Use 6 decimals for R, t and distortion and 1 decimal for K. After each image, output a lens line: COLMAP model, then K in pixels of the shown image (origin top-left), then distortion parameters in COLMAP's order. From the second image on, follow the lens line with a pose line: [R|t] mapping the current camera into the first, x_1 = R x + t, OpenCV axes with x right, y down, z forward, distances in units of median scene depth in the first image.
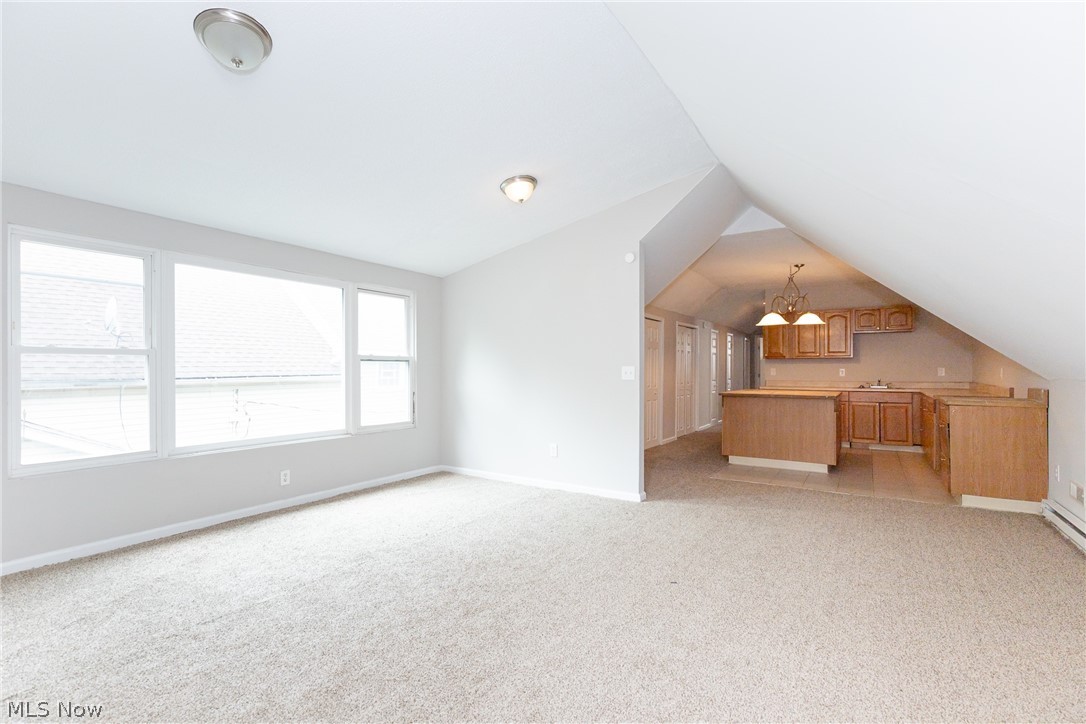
lens RADIAL K [[484.4, 0, 555.0], [0, 484.4, 371.9], [0, 0, 1]] dist [0.001299, -0.000037]
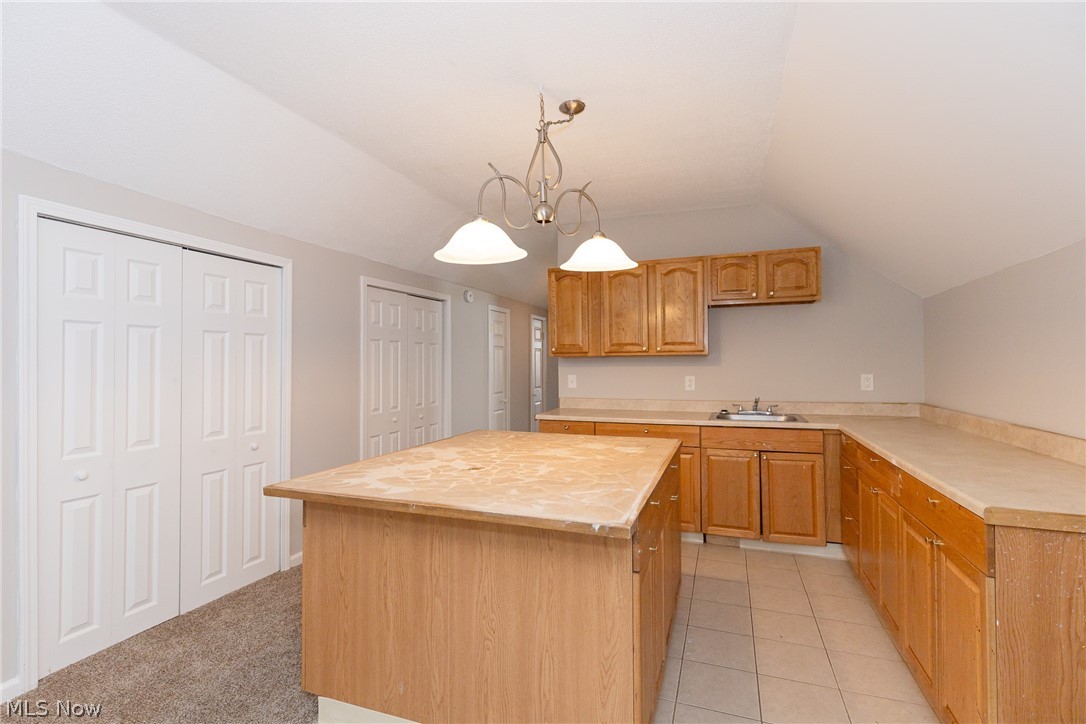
lens RADIAL K [[485.8, 0, 541.2], [0, 485.8, 365.8], [0, 0, 1]] dist [0.006280, -0.000406]
pose [[0.977870, -0.008245, 0.209049, 0.351198], [0.008546, 0.999963, -0.000539, -0.019602], [-0.209037, 0.002313, 0.977905, 0.560823]]
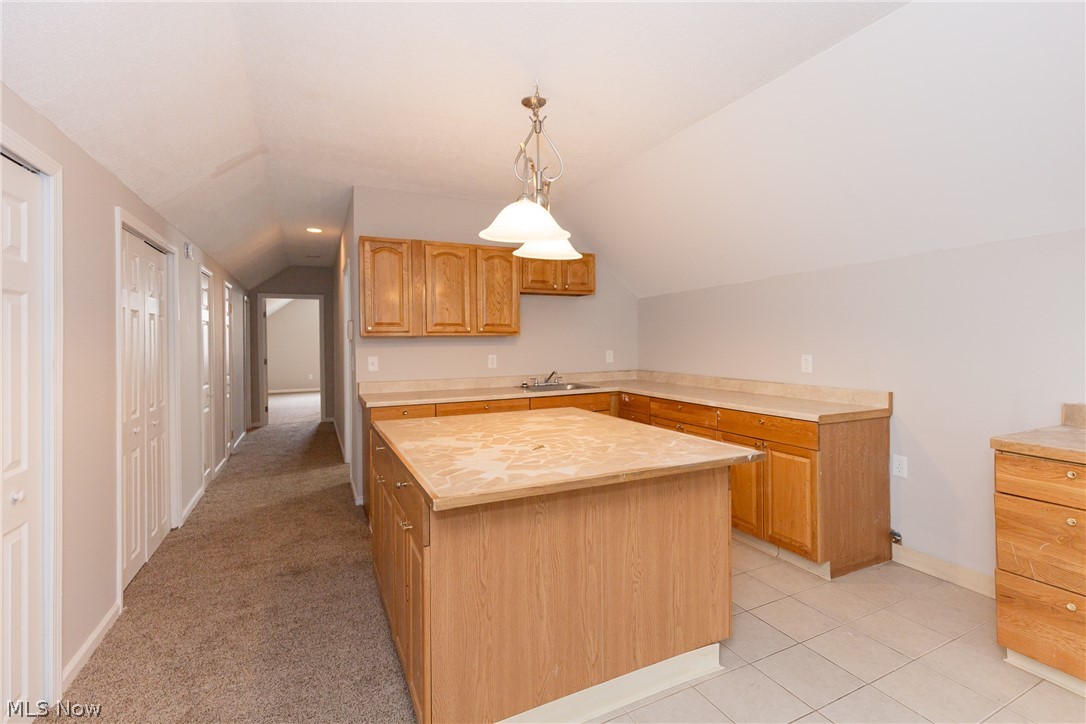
lens RADIAL K [[502.0, 0, 550.4], [0, 502.0, 354.7], [0, 0, 1]] dist [0.004260, 0.000008]
pose [[0.525912, -0.028953, 0.850046, 0.140483], [0.014076, 0.999580, 0.025338, -0.021951], [-0.850423, -0.001360, 0.526098, 0.675954]]
